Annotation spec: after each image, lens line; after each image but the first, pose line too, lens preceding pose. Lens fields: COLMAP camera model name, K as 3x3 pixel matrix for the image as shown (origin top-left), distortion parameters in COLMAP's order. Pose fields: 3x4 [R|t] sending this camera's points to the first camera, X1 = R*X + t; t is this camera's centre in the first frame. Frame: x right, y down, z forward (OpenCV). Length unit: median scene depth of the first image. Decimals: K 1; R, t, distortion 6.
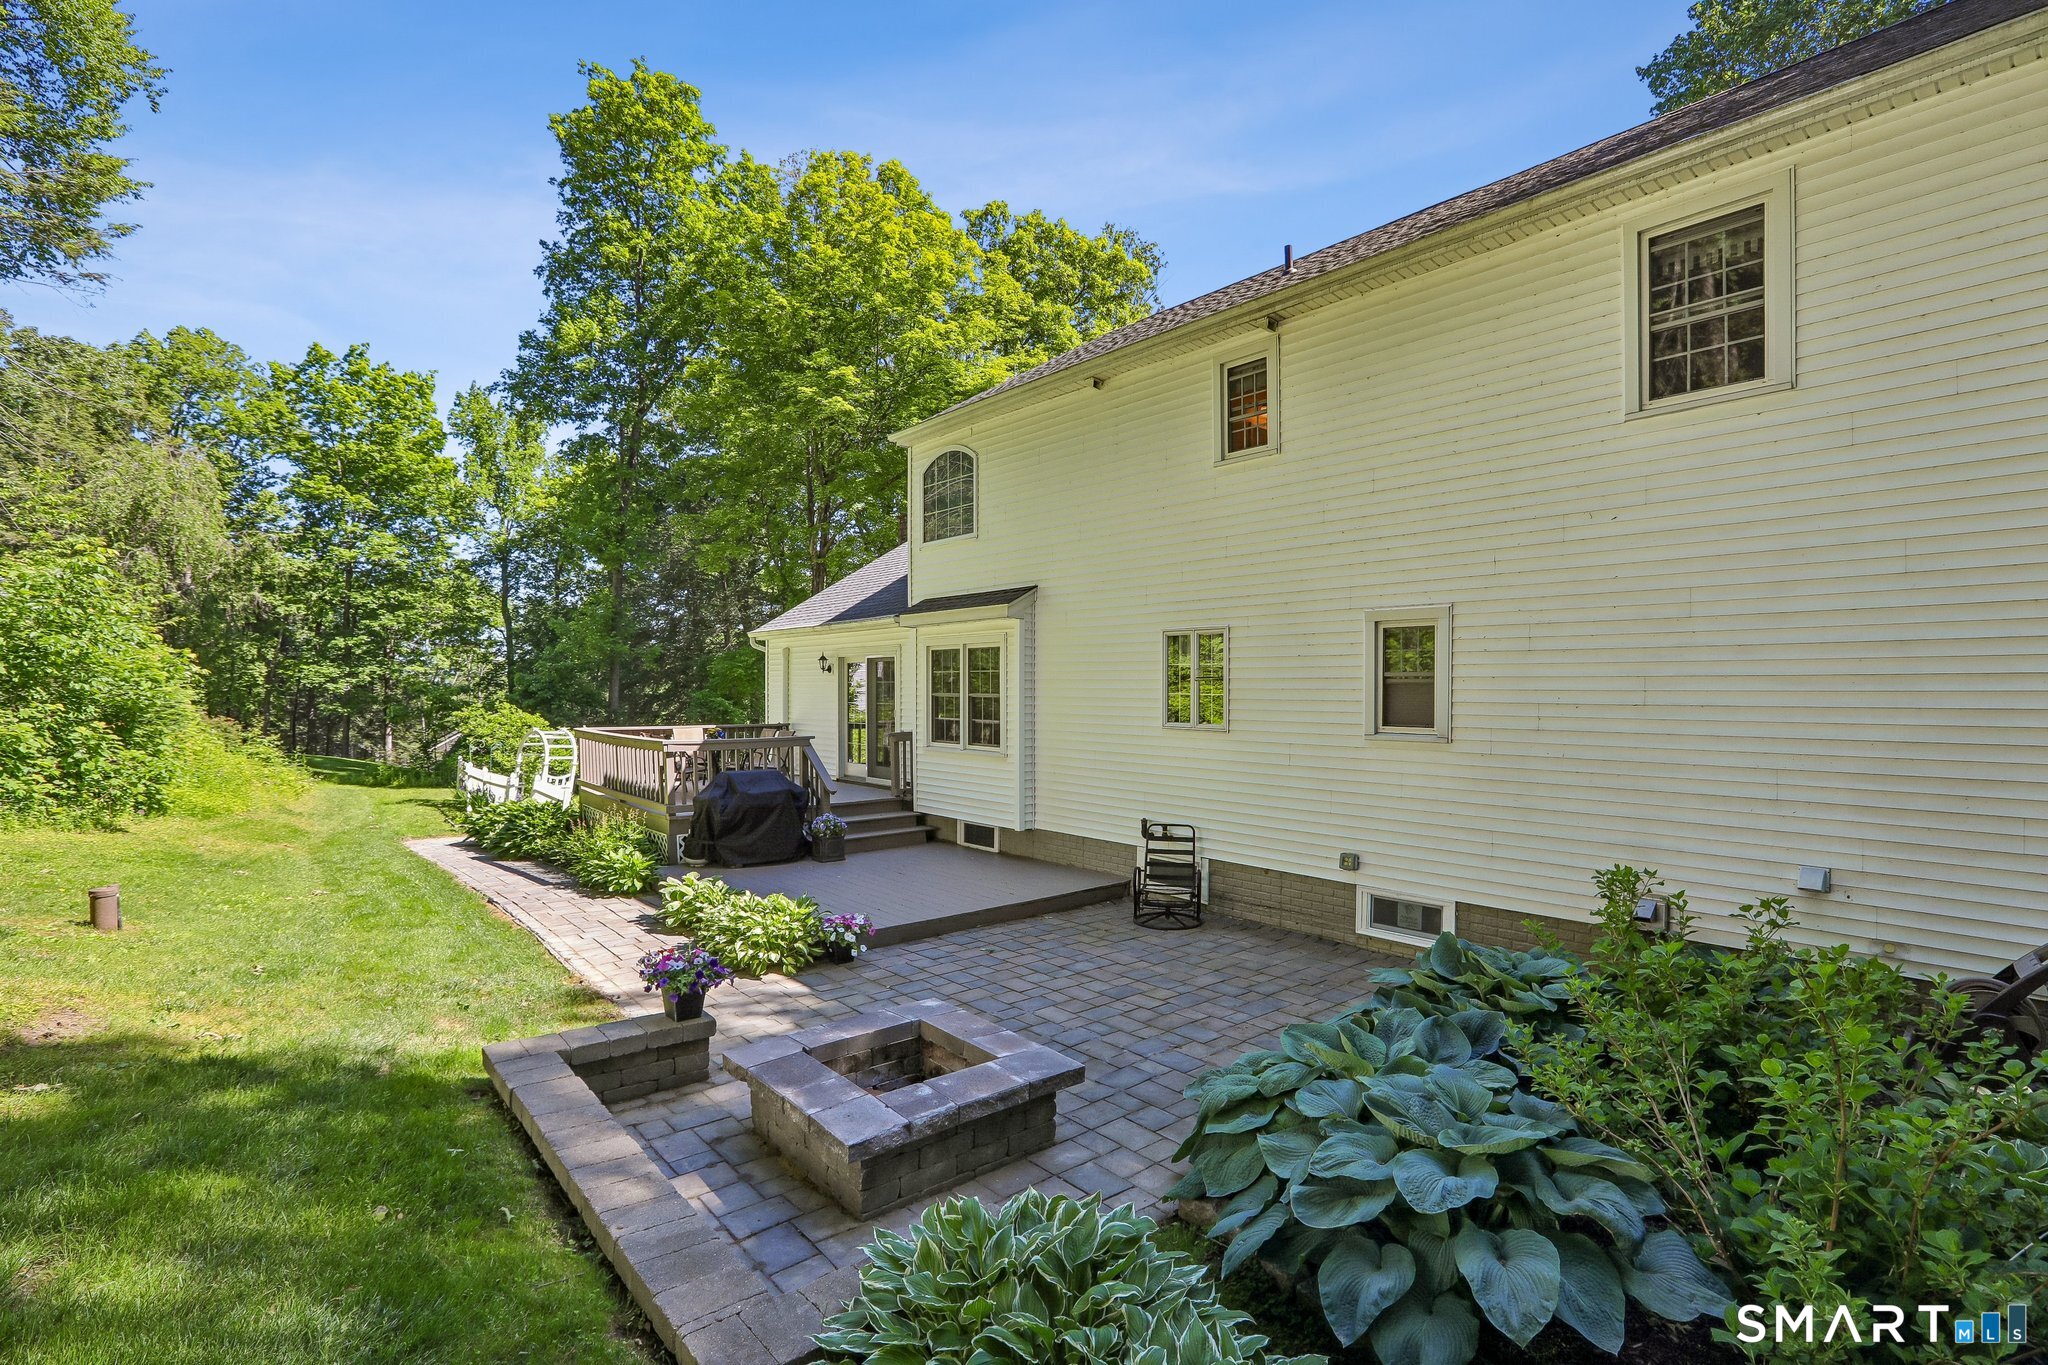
lens RADIAL K [[947.9, 0, 1034.3], [0, 947.9, 665.2], [0, 0, 1]] dist [-0.055941, 0.027348]
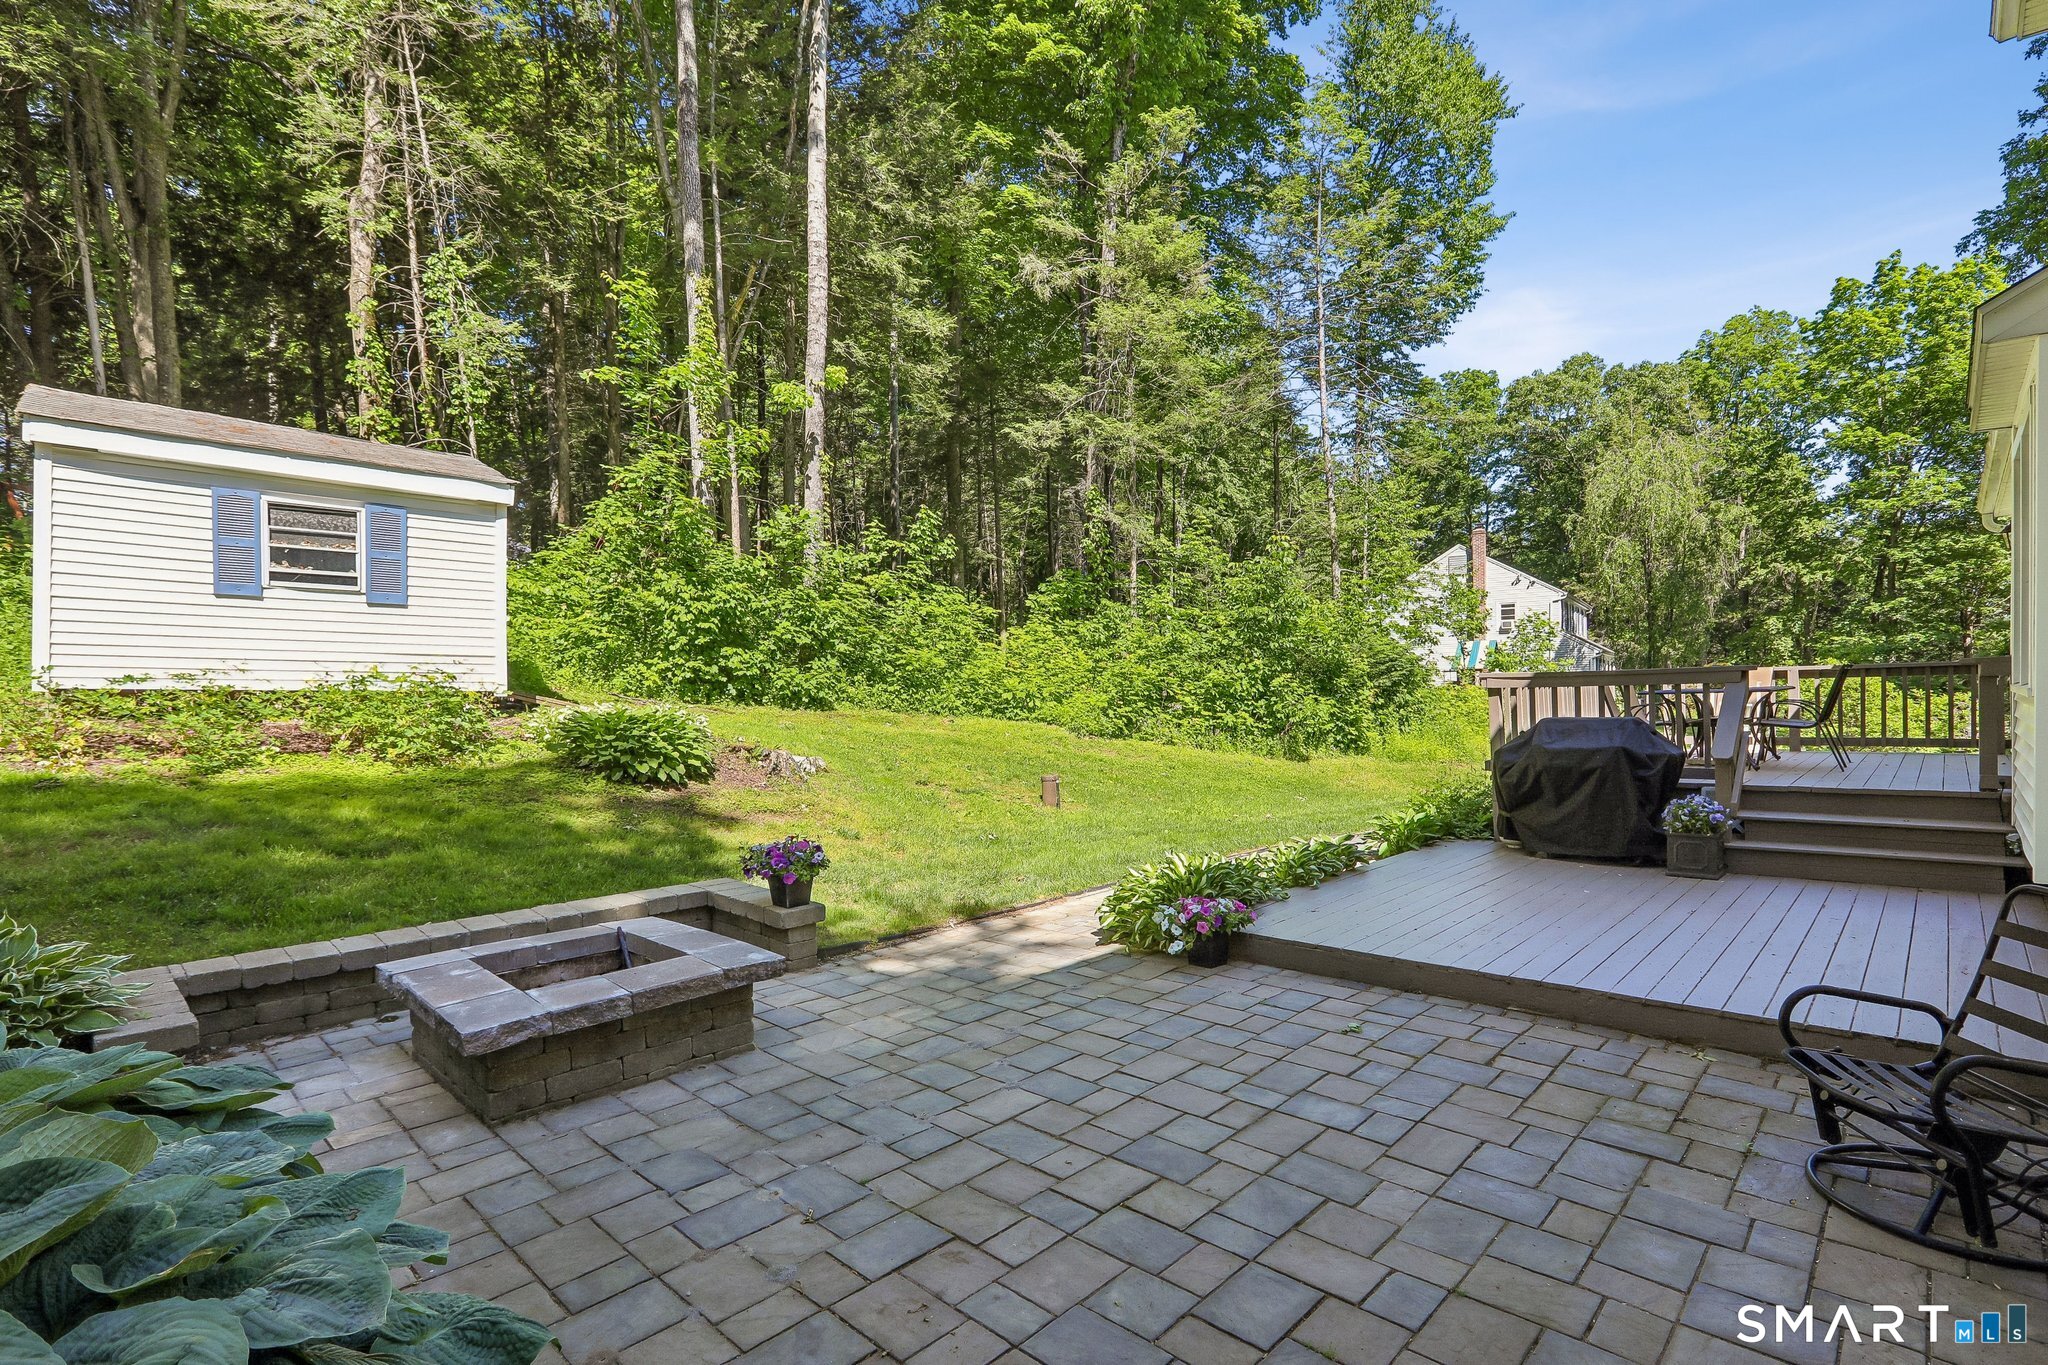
lens RADIAL K [[989.4, 0, 1027.8], [0, 989.4, 666.8], [0, 0, 1]] dist [-0.020991, 0.000352]
pose [[0.093044, -0.033592, -0.995095, 0.436033], [0.048539, 0.998395, -0.029165, 0.102563], [0.994478, -0.045588, 0.094525, 0.716948]]
